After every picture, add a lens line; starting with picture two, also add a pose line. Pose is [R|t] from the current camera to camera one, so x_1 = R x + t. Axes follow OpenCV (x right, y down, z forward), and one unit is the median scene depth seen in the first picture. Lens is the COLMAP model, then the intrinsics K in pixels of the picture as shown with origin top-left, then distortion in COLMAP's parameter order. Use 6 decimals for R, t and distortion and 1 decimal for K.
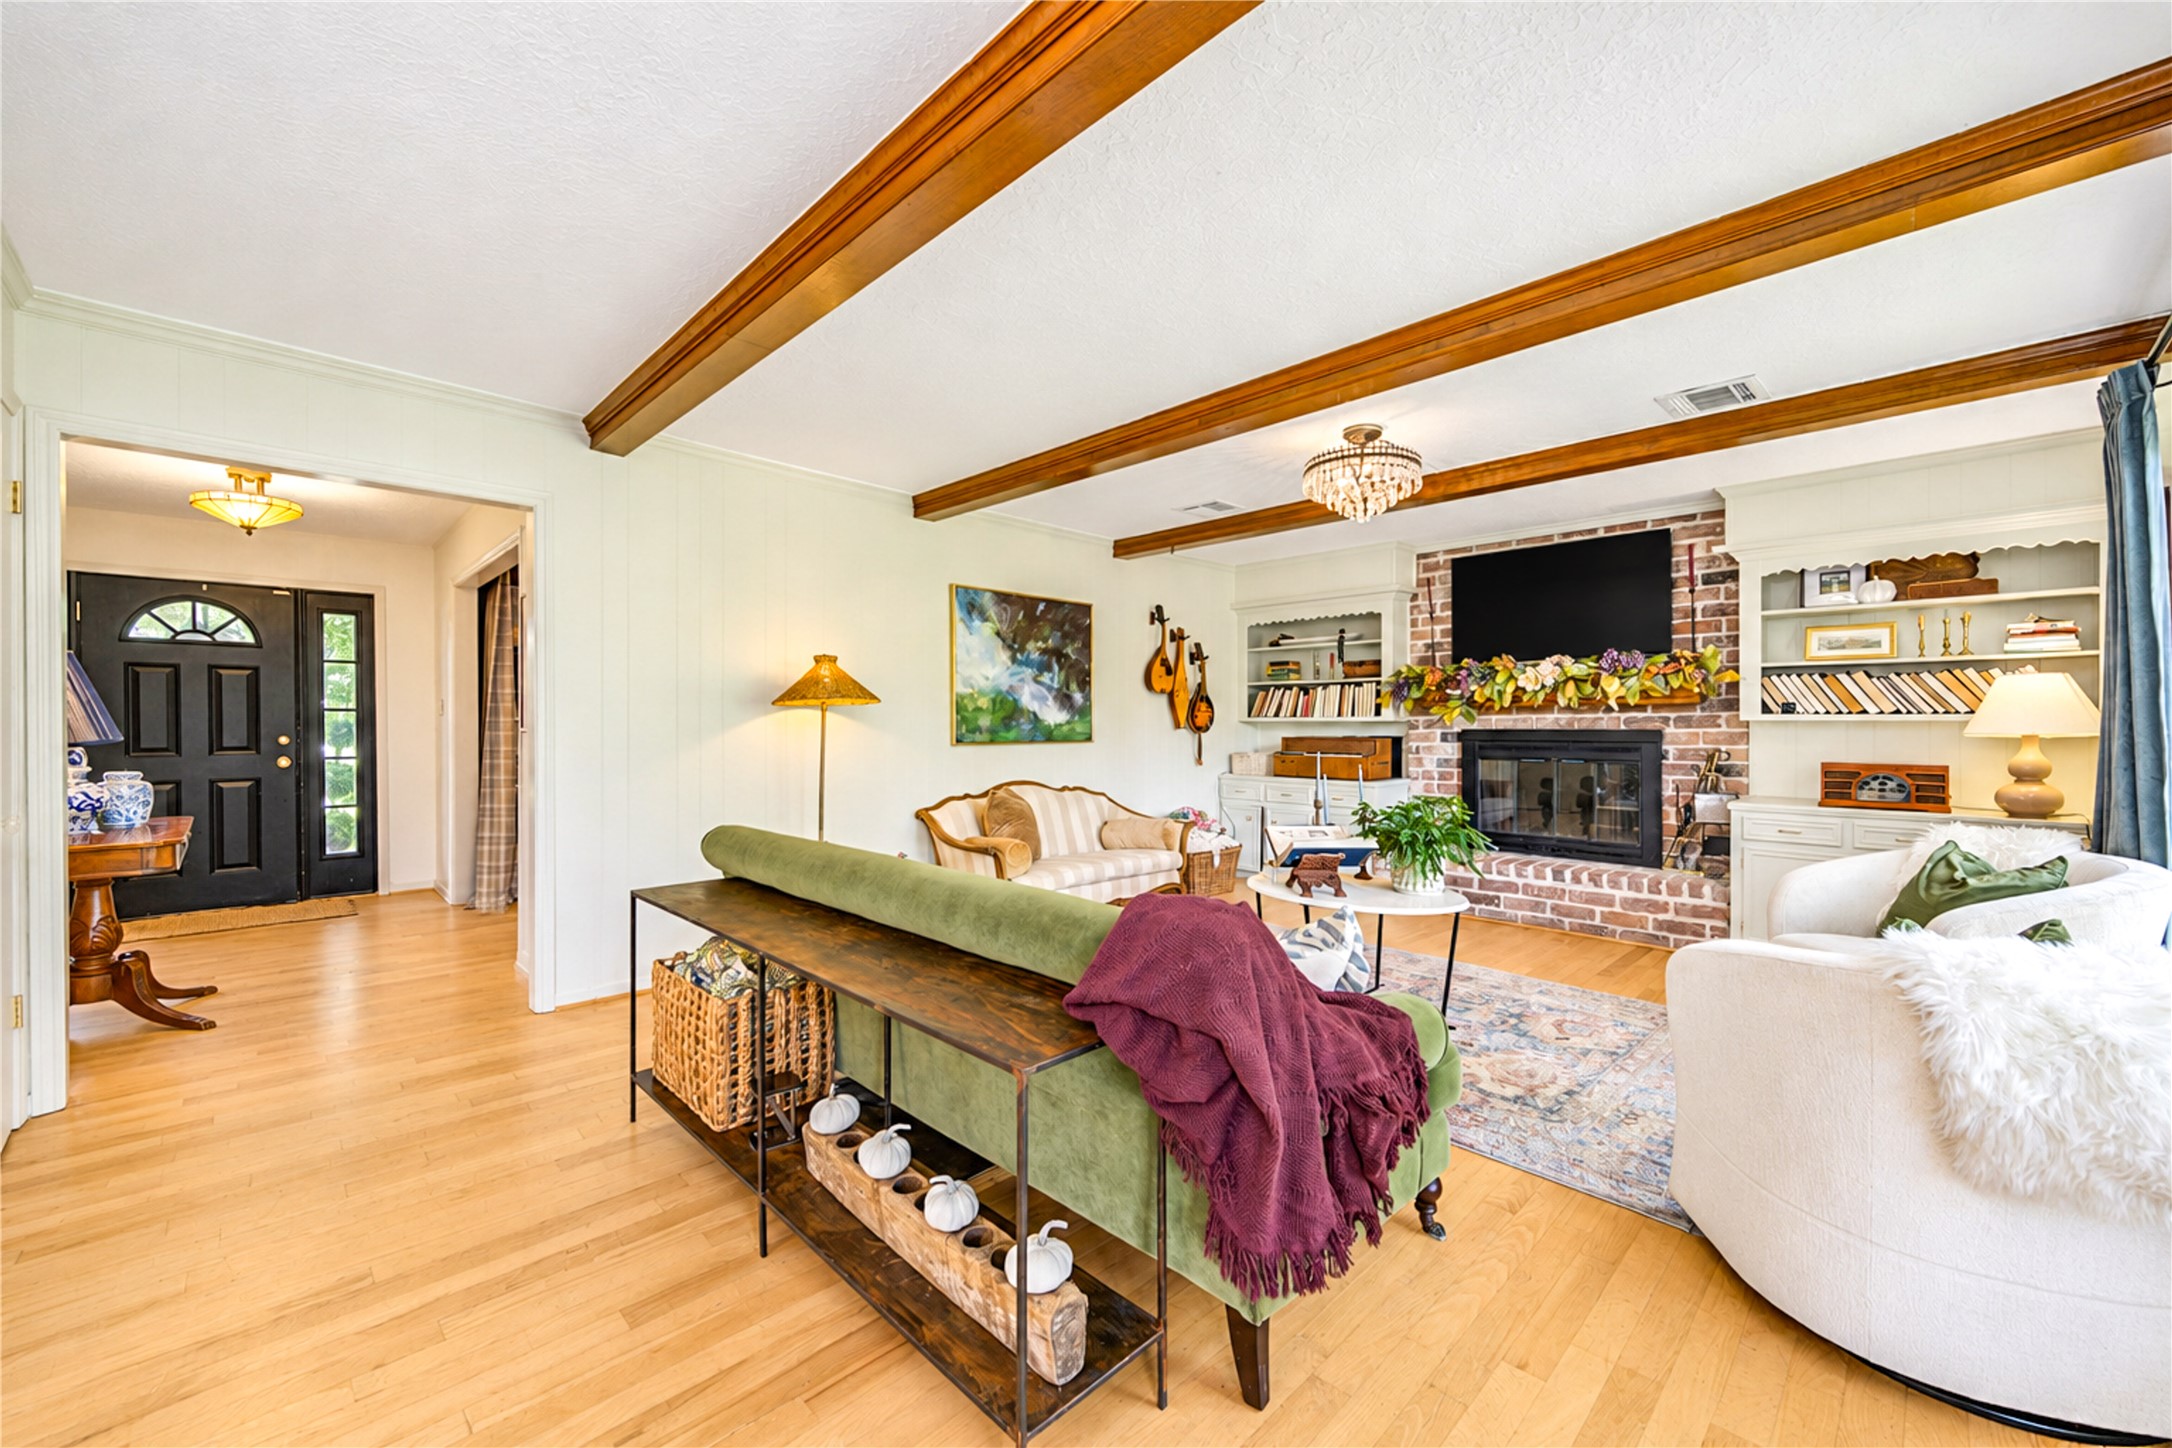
lens RADIAL K [[857.9, 0, 1082.6], [0, 857.9, 726.0], [0, 0, 1]] dist [0.001942, 0.000129]
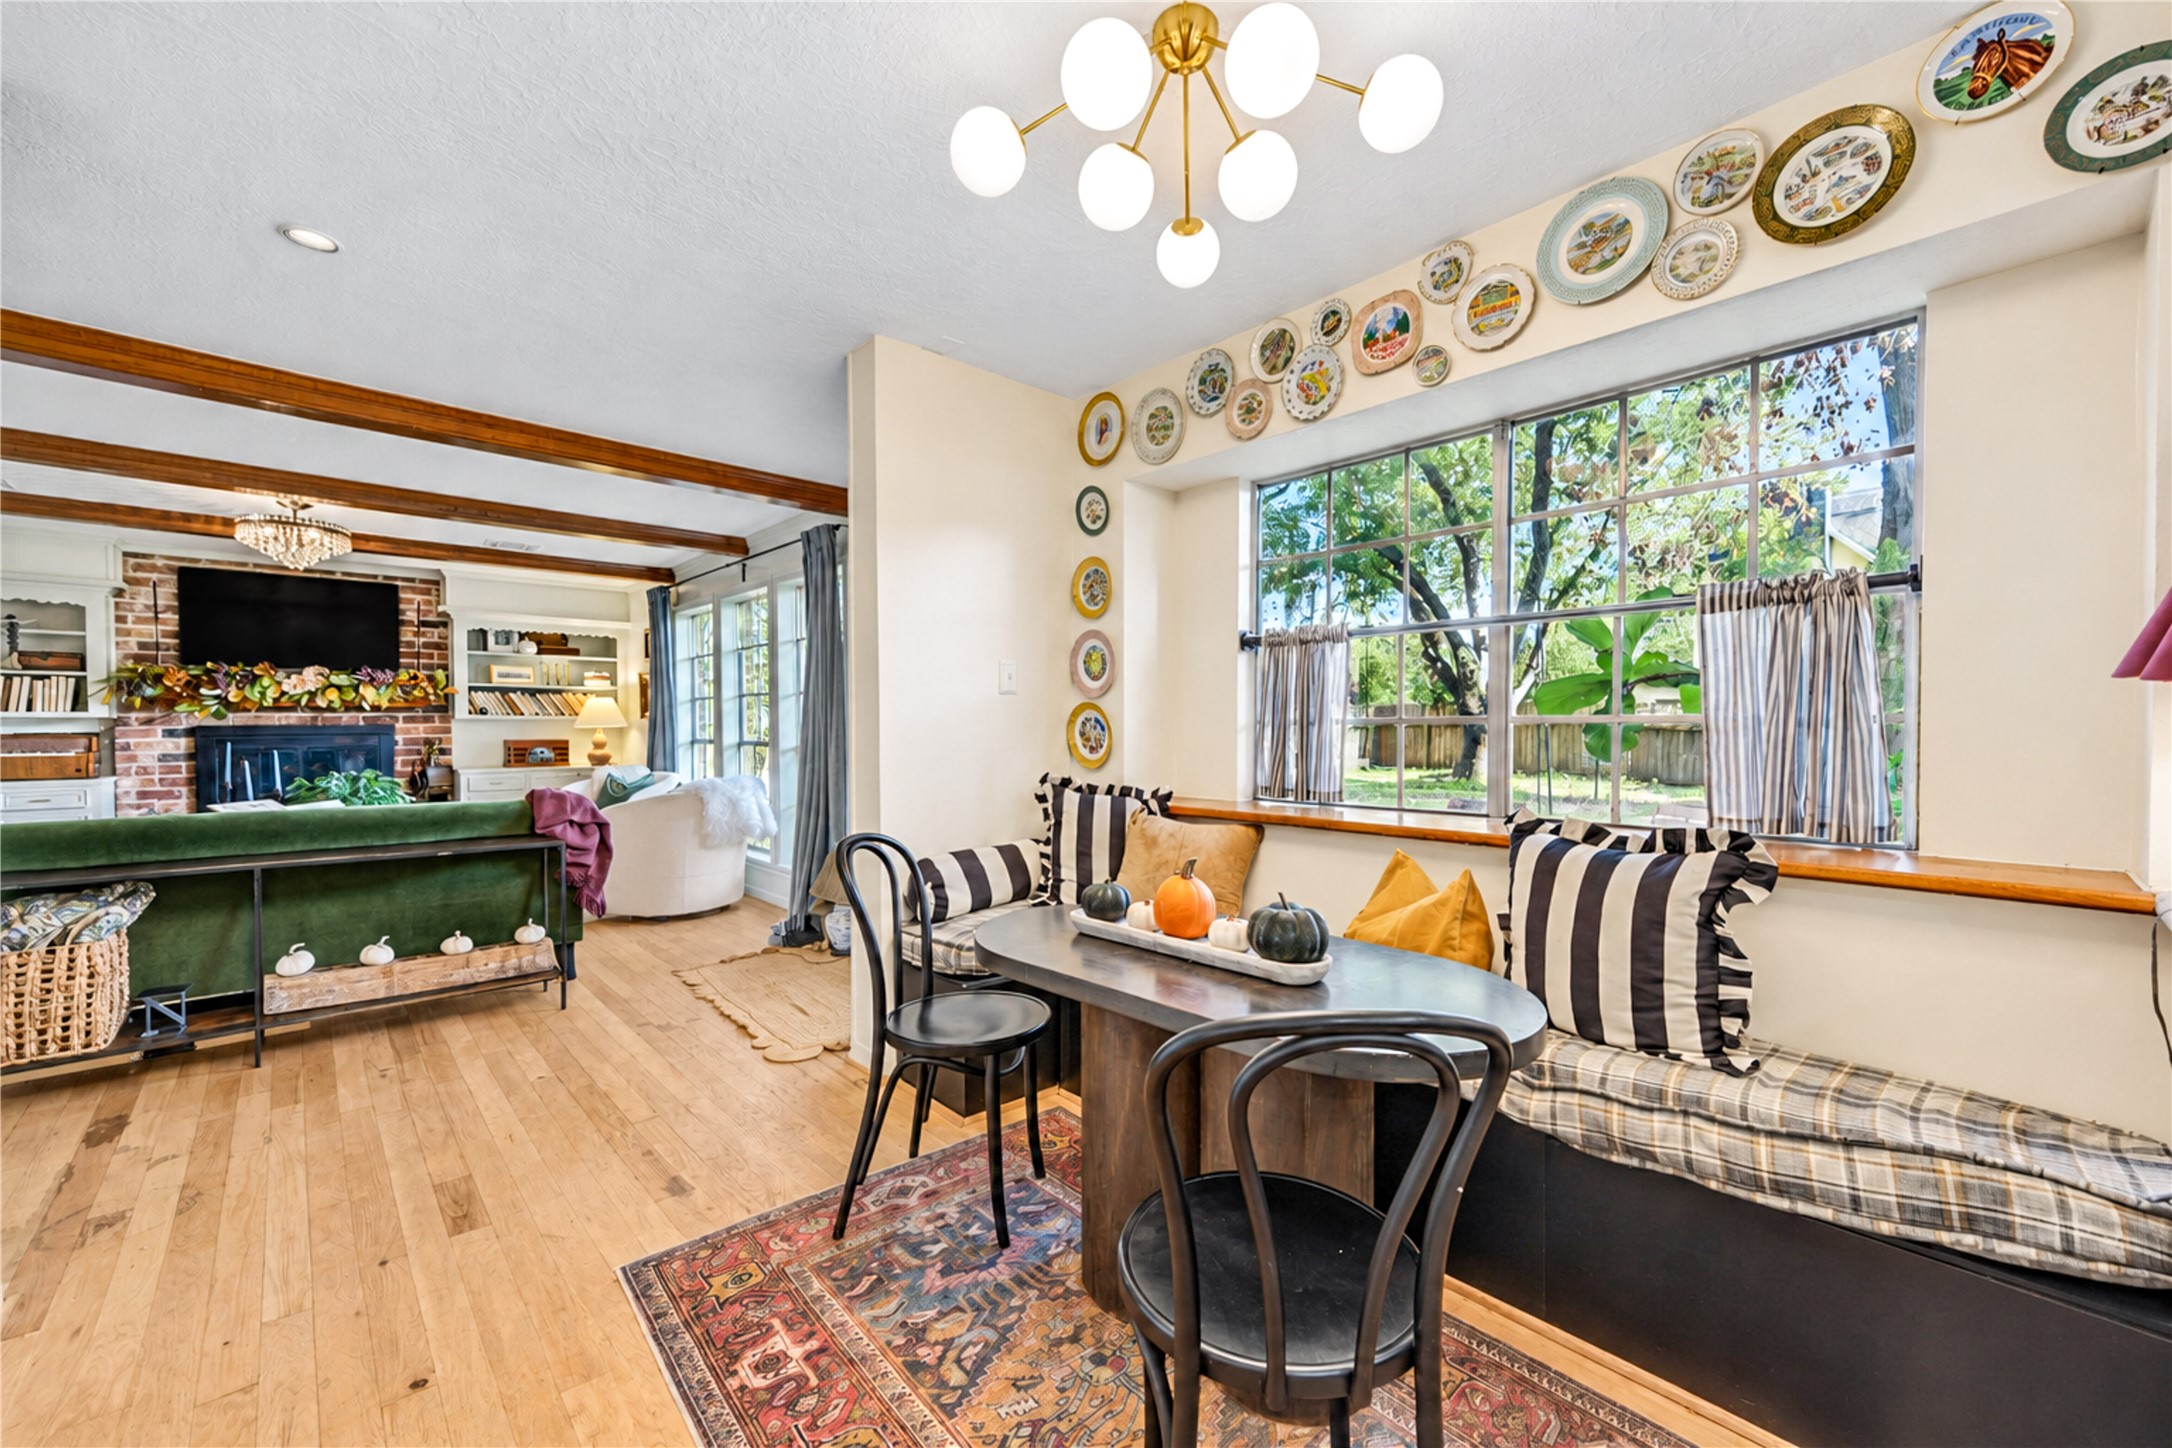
lens RADIAL K [[857.9, 0, 1081.4], [0, 857.9, 726.8], [0, 0, 1]] dist [0.001942, 0.000129]
pose [[0.039220, -0.001794, 0.999229, -0.701590], [0.002209, 0.999996, 0.001709, 0.007202], [-0.999228, 0.002140, 0.039224, -0.195079]]
